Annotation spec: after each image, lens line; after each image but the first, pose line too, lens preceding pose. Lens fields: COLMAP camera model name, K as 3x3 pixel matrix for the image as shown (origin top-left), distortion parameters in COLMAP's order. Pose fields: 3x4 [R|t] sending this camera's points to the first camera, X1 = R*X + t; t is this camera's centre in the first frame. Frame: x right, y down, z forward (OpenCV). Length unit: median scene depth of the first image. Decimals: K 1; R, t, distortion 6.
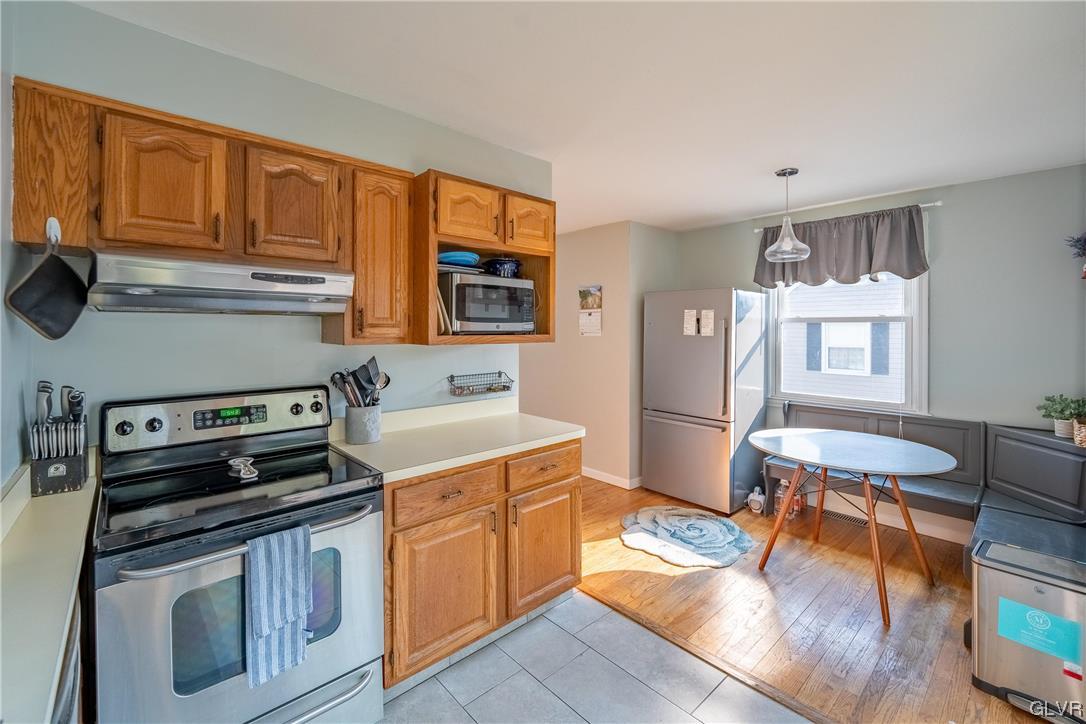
lens RADIAL K [[452.5, 0, 541.0], [0, 452.5, 326.1], [0, 0, 1]] dist [-0.001091, -0.000085]
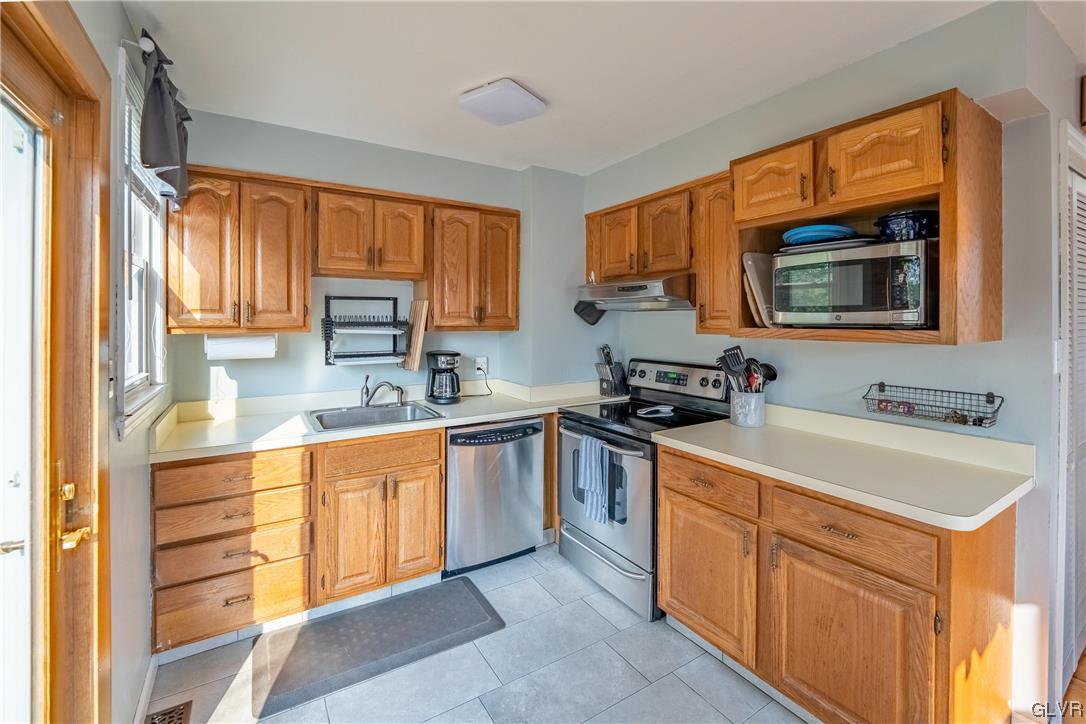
lens RADIAL K [[460.8, 0, 547.3], [0, 460.8, 316.5], [0, 0, 1]] dist [-0.000215, -0.000007]
pose [[-0.152721, -0.004143, -0.988261, 0.808776], [0.011052, 0.999922, -0.005899, -0.001705], [0.988208, -0.011823, -0.152663, 0.738729]]
